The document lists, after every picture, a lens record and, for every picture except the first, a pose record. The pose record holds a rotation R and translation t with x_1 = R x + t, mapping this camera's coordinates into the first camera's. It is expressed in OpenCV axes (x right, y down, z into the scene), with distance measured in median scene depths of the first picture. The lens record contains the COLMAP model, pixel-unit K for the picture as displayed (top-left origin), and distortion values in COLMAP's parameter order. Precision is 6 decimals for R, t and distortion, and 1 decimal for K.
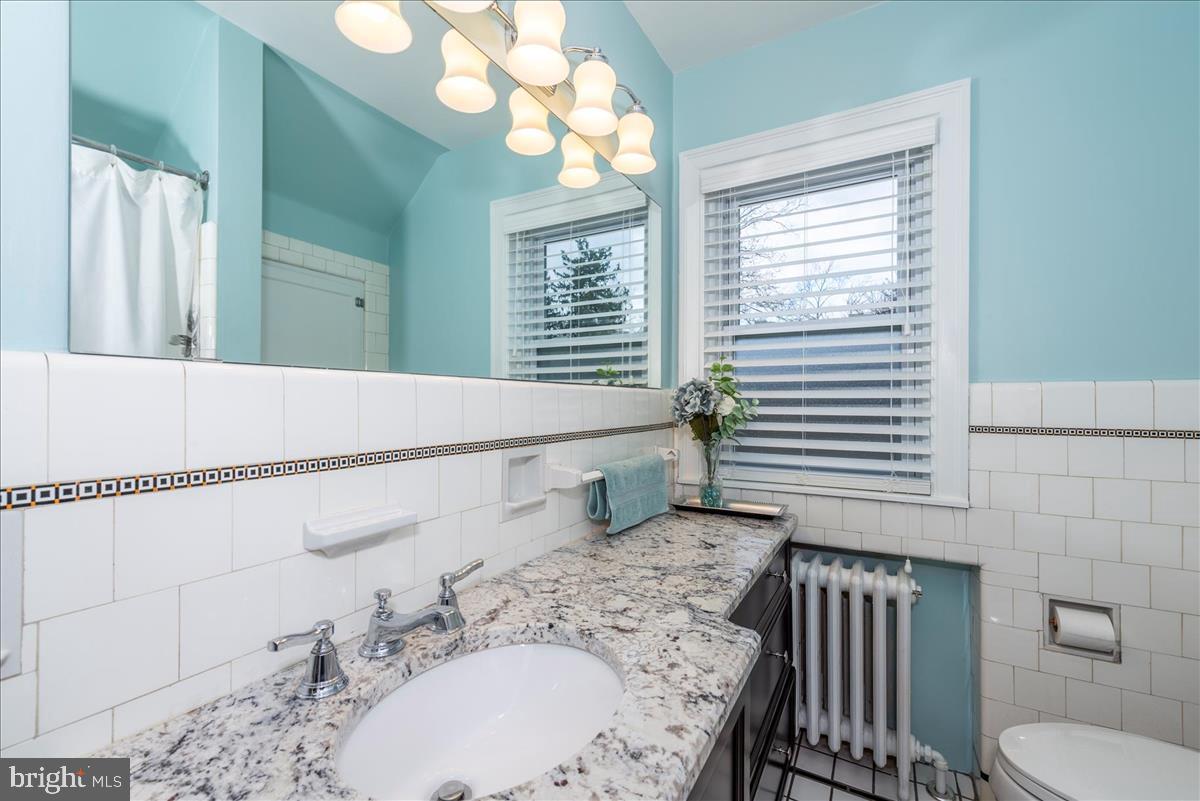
lens RADIAL K [[494.3, 0, 607.0], [0, 494.3, 400.5], [0, 0, 1]] dist [0.008151, -0.001280]
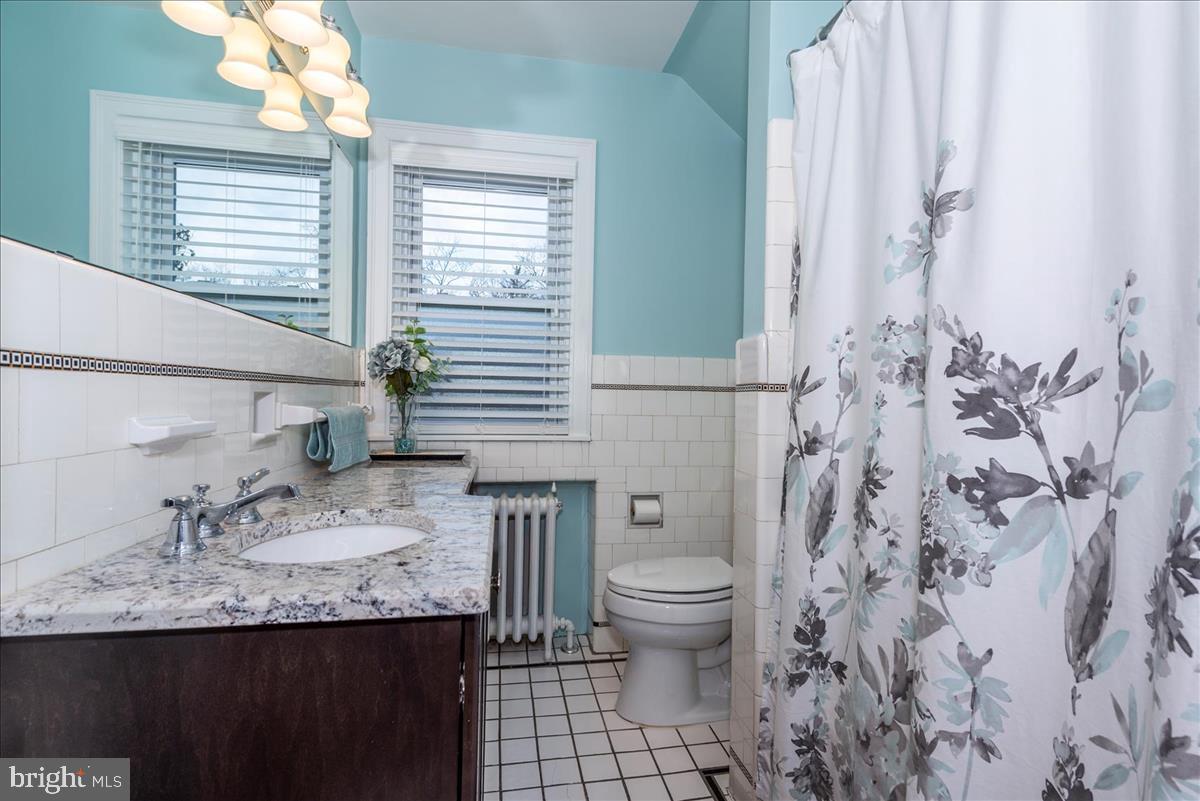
lens RADIAL K [[552.0, 0, 597.9], [0, 552.0, 399.8], [0, 0, 1]] dist [0.025243, -0.000368]
pose [[0.779382, 0.001841, 0.626547, -0.238761], [-0.014292, 0.999788, 0.014840, 0.069622], [-0.626387, -0.020521, 0.779242, -0.239338]]
